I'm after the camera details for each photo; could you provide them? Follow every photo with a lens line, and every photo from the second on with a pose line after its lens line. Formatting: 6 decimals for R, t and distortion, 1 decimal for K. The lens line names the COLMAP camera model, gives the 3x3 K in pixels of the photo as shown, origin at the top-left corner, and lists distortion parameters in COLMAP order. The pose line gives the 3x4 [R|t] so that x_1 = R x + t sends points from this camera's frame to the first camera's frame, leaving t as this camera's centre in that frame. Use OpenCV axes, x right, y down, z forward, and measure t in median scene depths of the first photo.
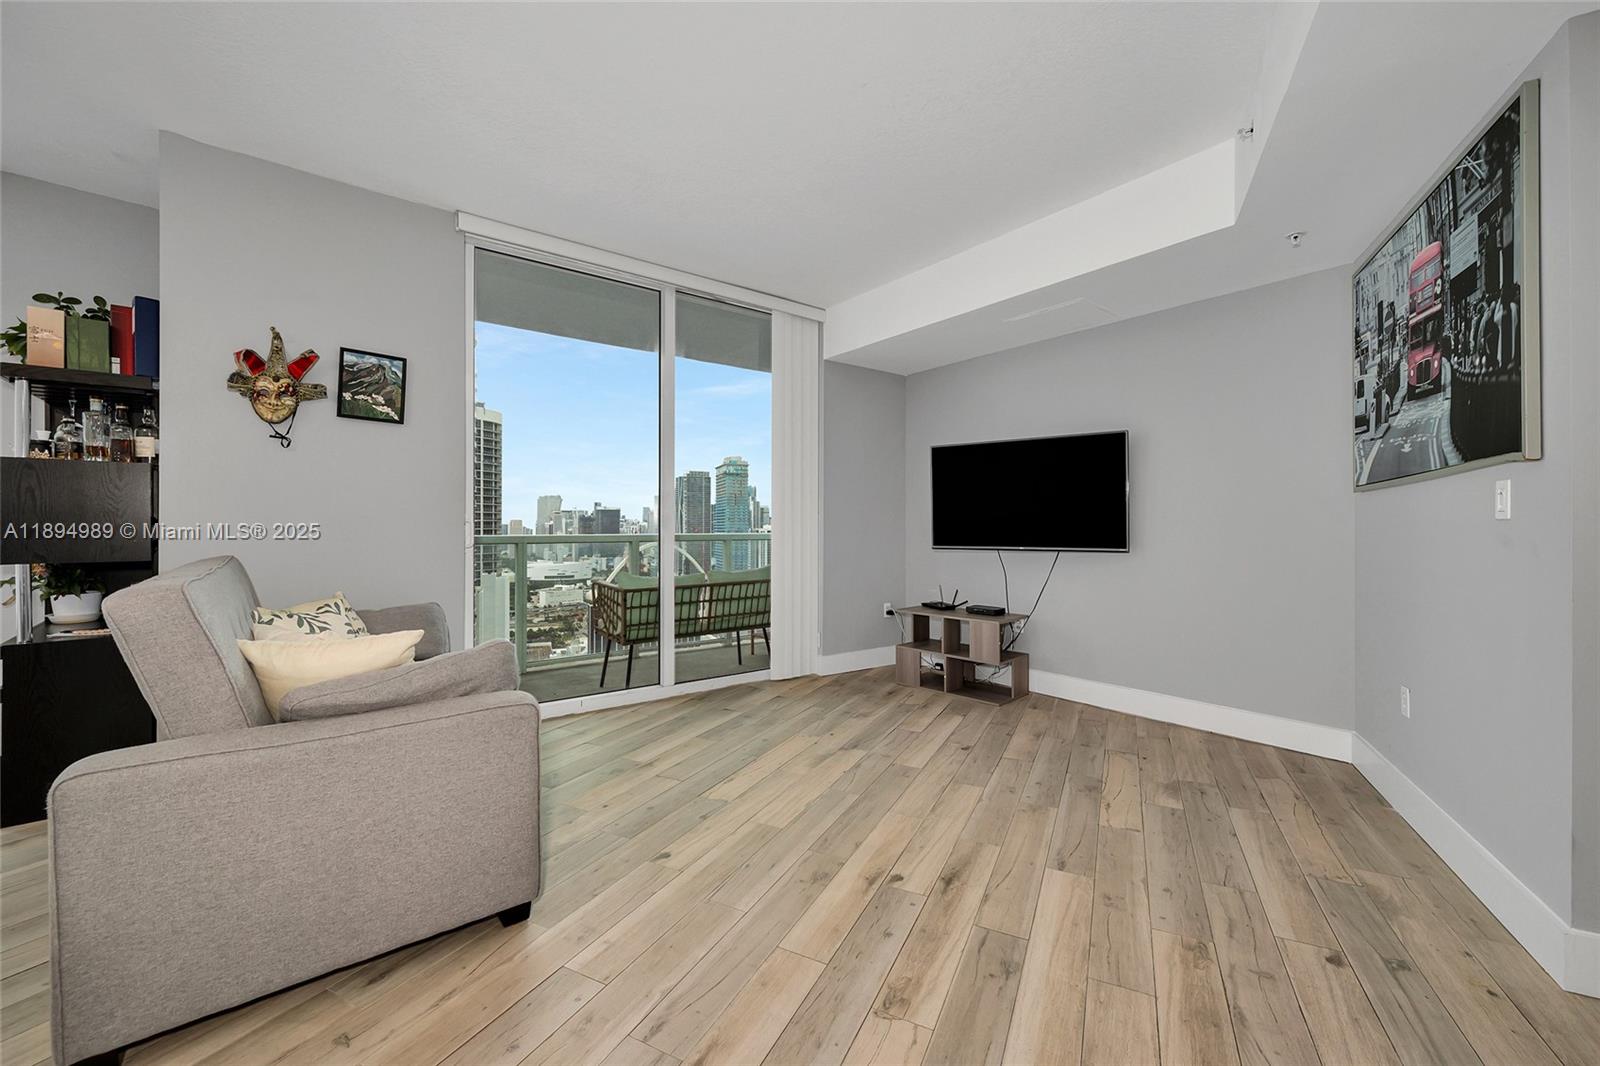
lens RADIAL K [[630.9, 0, 800.2], [0, 630.9, 526.3], [0, 0, 1]] dist [-0.001844, 0.000122]
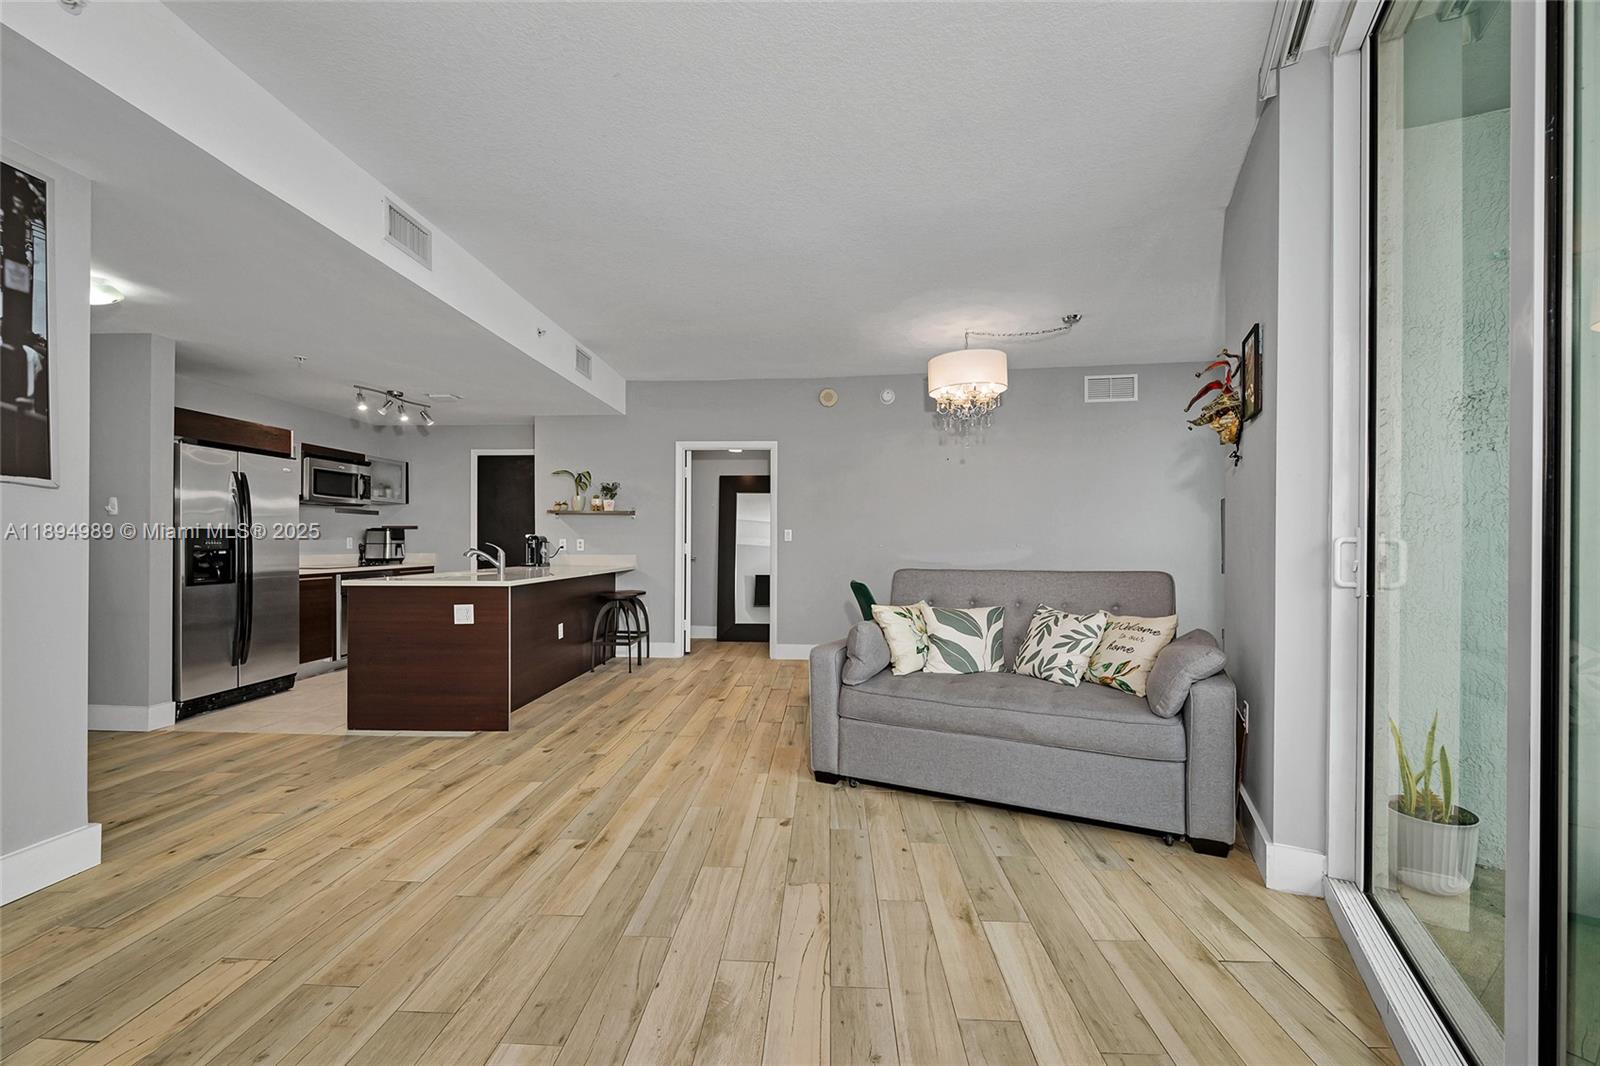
lens RADIAL K [[630.9, 0, 793.3], [0, 630.9, 539.5], [0, 0, 1]] dist [-0.001844, 0.000122]
pose [[-0.913461, -0.008929, -0.406828, 0.196609], [-0.006527, 0.999952, -0.007292, -0.001308], [0.406873, -0.004006, -0.913476, 1.607977]]
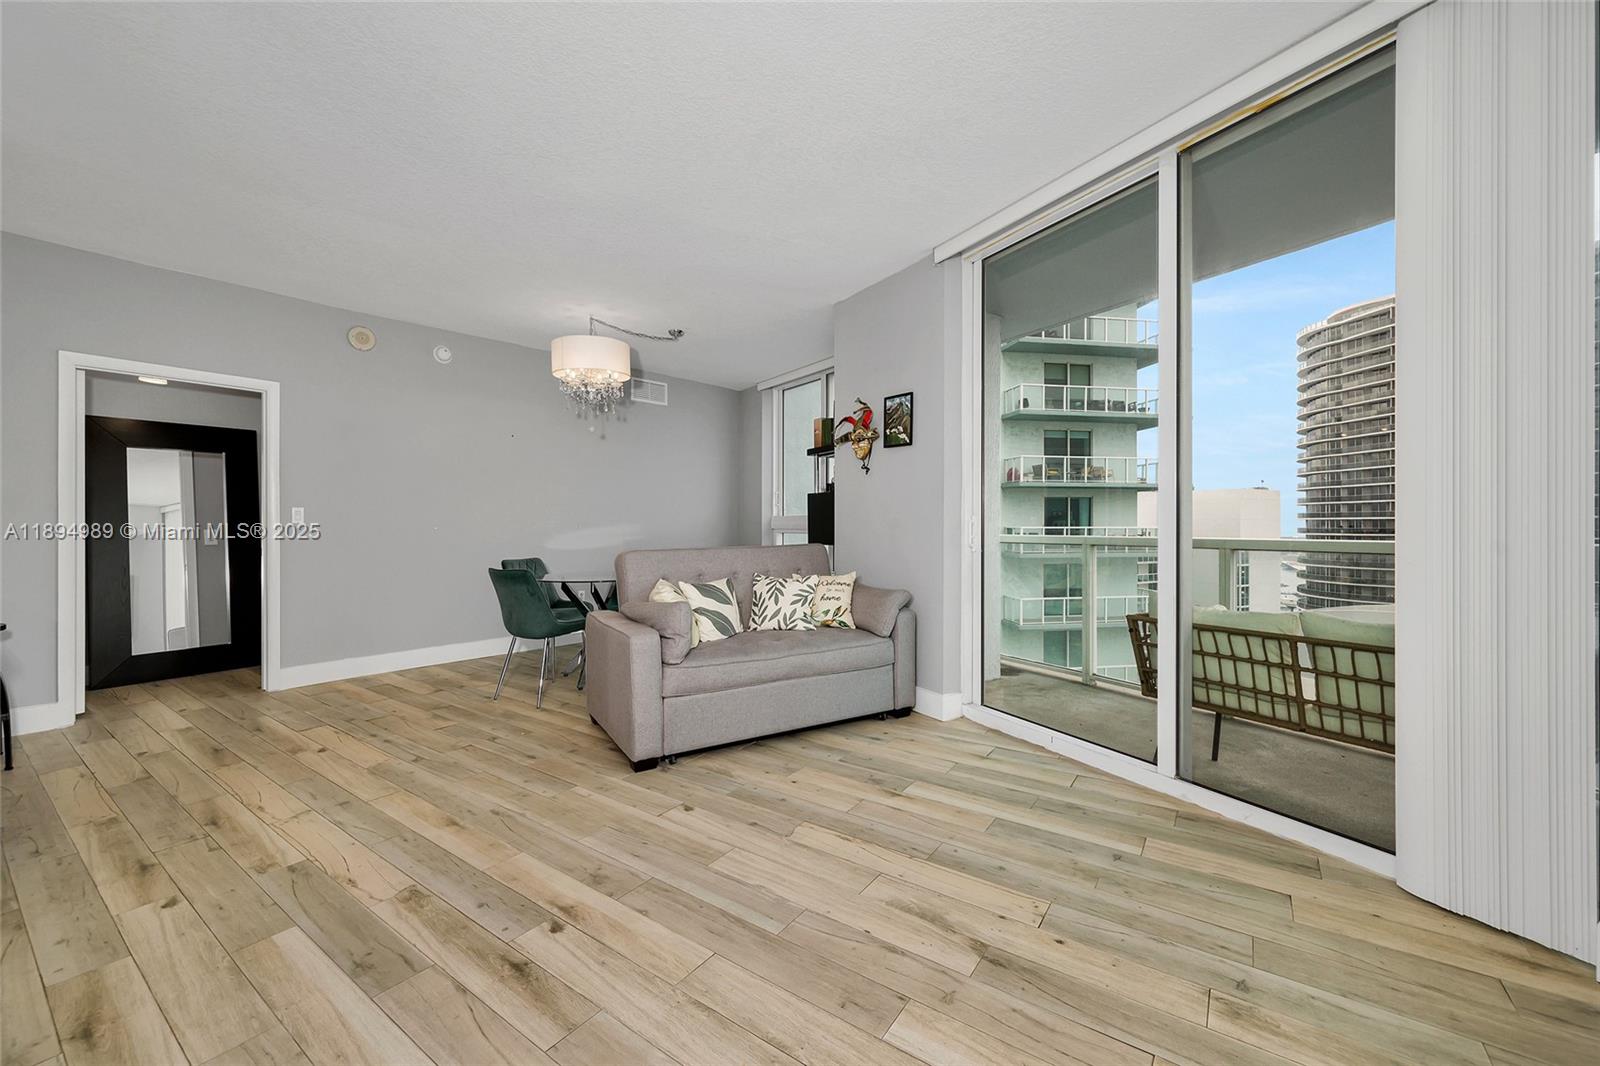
lens RADIAL K [[630.9, 0, 792.1], [0, 630.9, 519.7], [0, 0, 1]] dist [-0.001844, 0.000122]
pose [[-0.150452, -0.011996, -0.988545, 0.705198], [0.001690, 0.999922, -0.012391, 0.001721], [0.988616, -0.003535, -0.150420, 1.052603]]
